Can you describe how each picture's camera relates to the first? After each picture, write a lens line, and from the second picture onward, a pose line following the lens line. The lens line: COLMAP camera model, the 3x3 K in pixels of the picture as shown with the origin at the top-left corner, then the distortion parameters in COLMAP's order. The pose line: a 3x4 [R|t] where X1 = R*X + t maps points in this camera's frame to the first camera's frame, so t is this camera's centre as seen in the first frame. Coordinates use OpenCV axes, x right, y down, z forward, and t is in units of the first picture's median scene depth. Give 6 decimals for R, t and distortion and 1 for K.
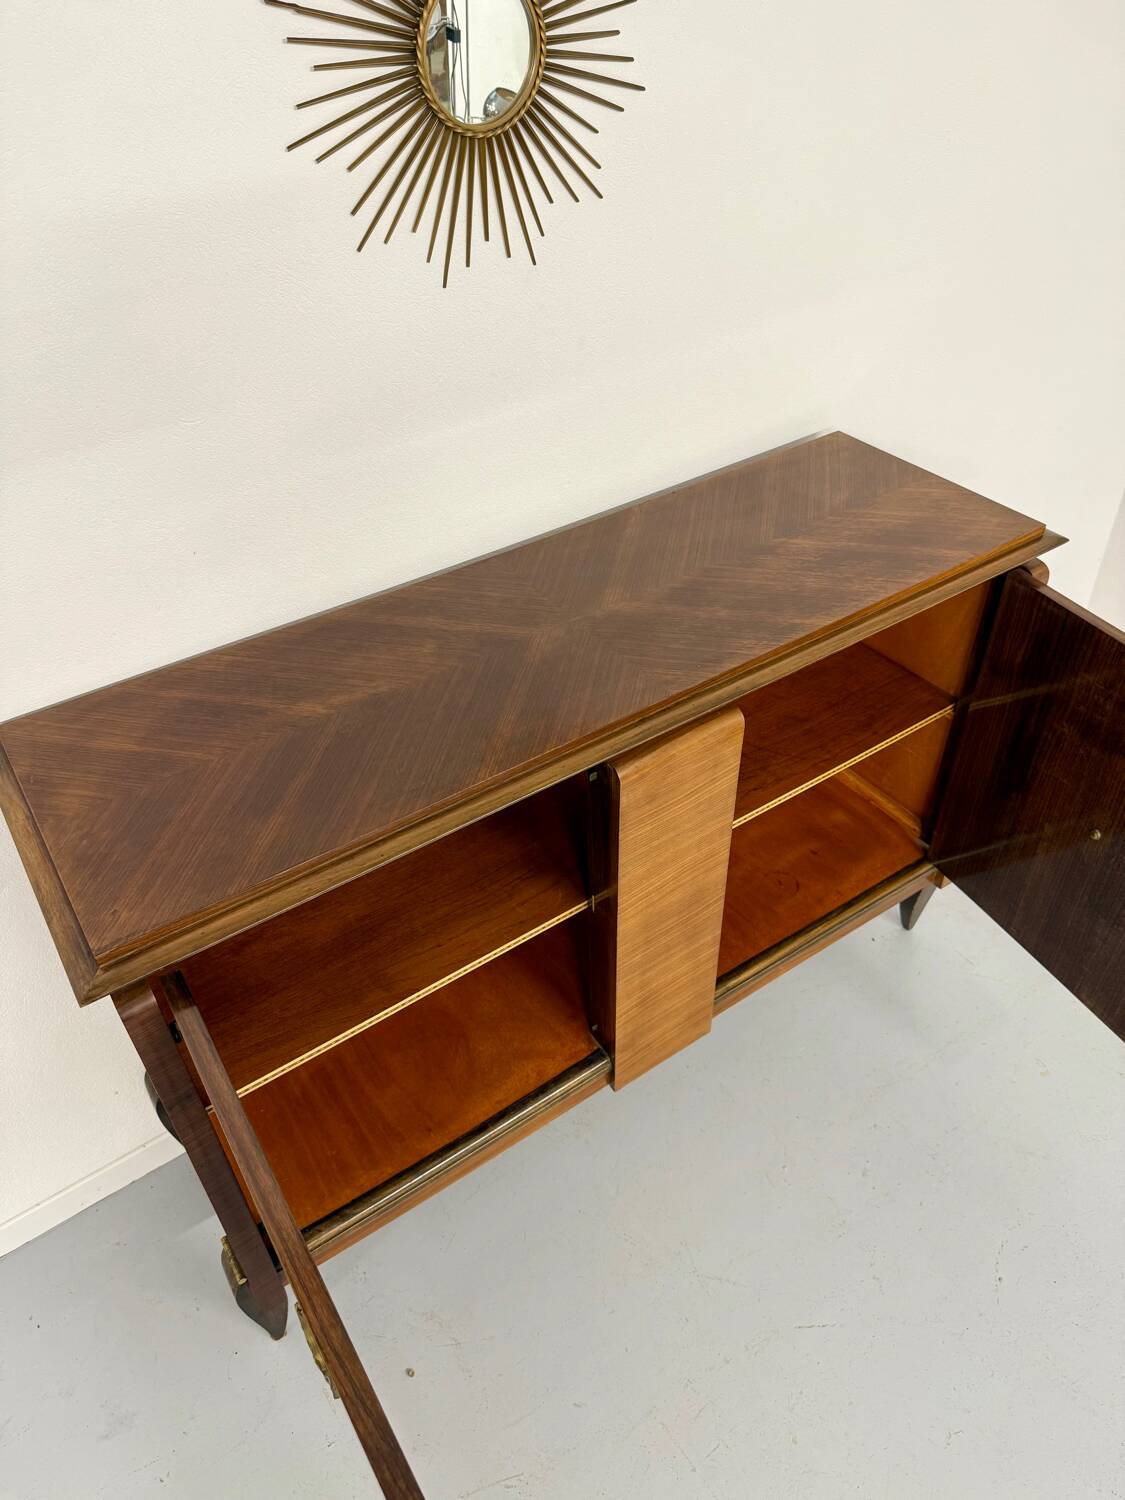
lens RADIAL K [[1049.6, 0, 562.5], [0, 1049.6, 750.0], [0, 0, 1]] dist [0.167977, -0.324681]
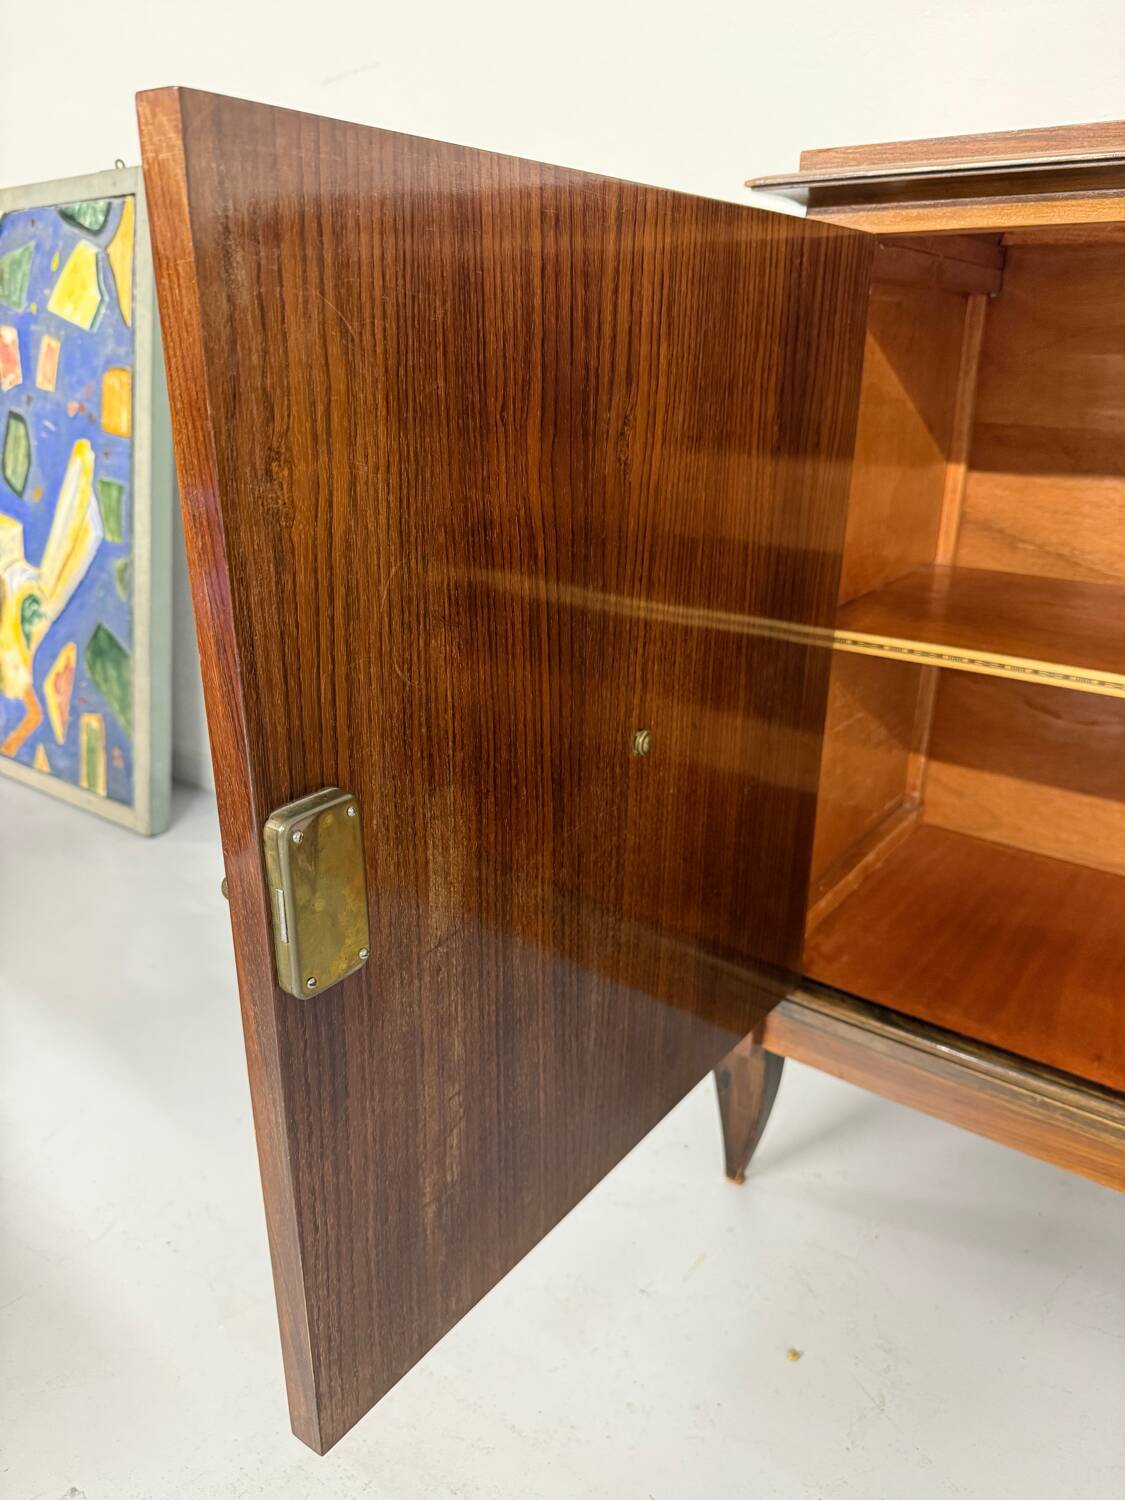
lens RADIAL K [[1100.3, 0, 562.5], [0, 1100.3, 750.0], [0, 0, 1]] dist [0.002662, 0.004849]
pose [[0.348778, 0.346473, -0.870810, 0.204357], [-0.621669, 0.780847, 0.061687, 0.354485], [0.701343, 0.519841, 0.487734, 0.438207]]
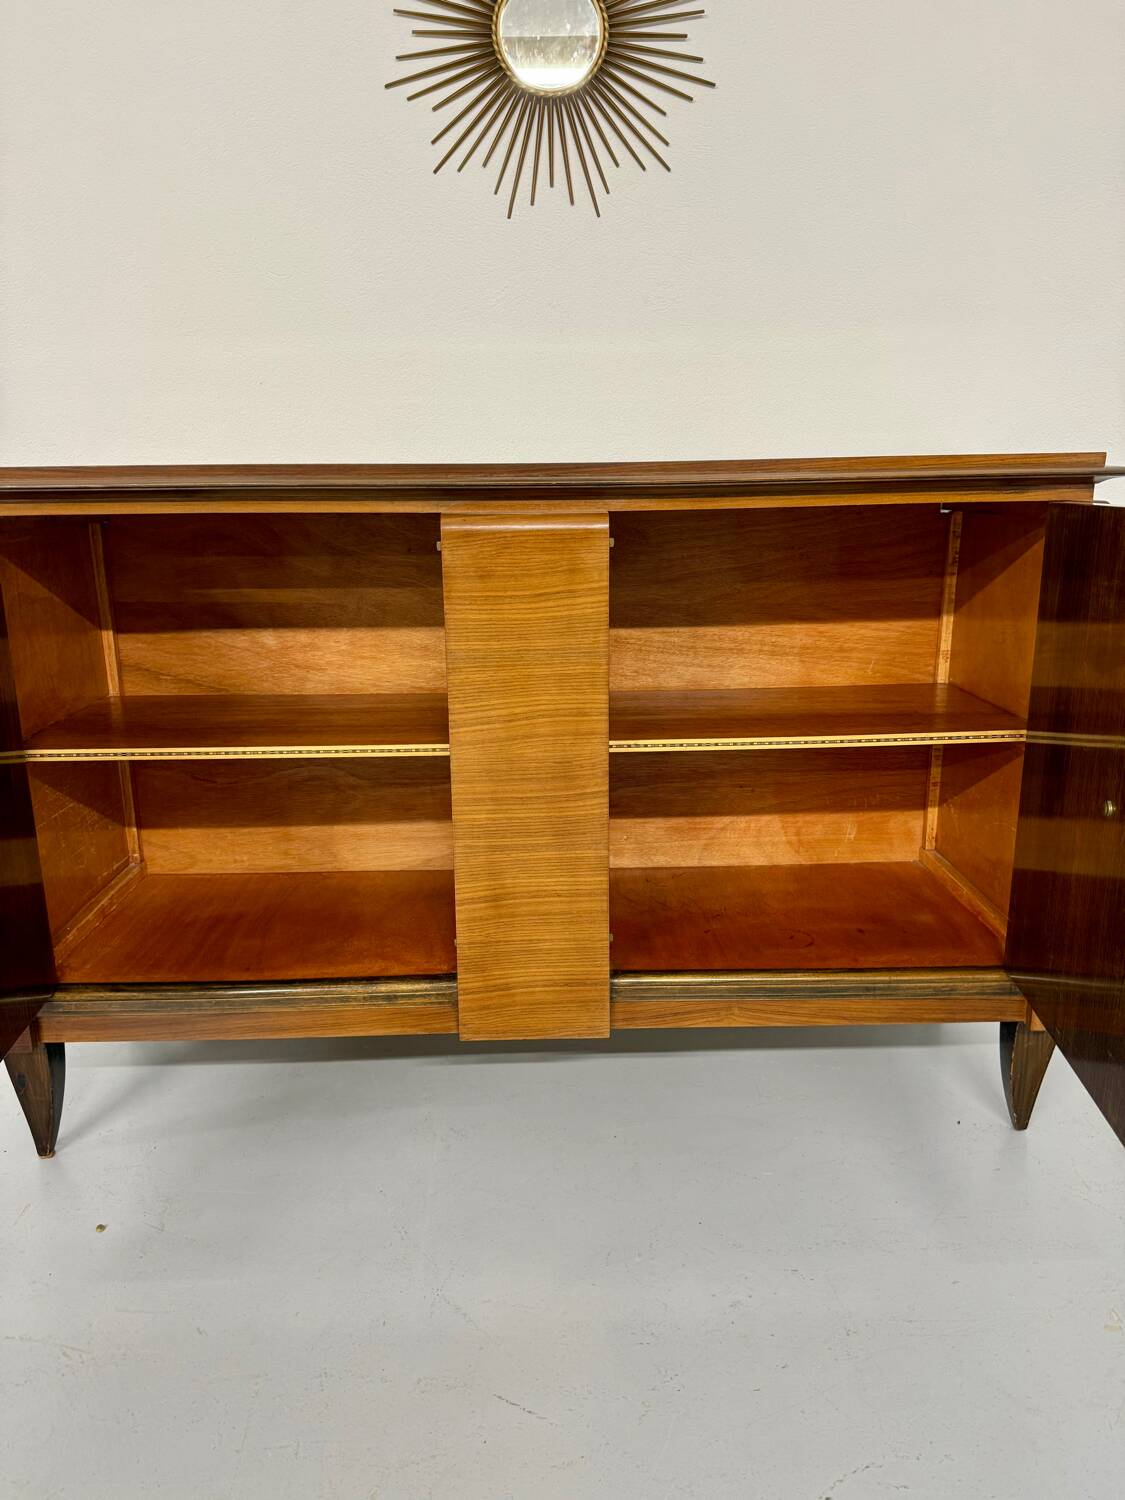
lens RADIAL K [[1049.6, 0, 562.5], [0, 1049.6, 750.0], [0, 0, 1]] dist [0.167977, -0.324681]
pose [[0.841887, 0.143261, -0.520290, 0.534431], [-0.353897, 0.874424, -0.331874, 0.384624], [0.407409, 0.463530, 0.786866, 0.287055]]
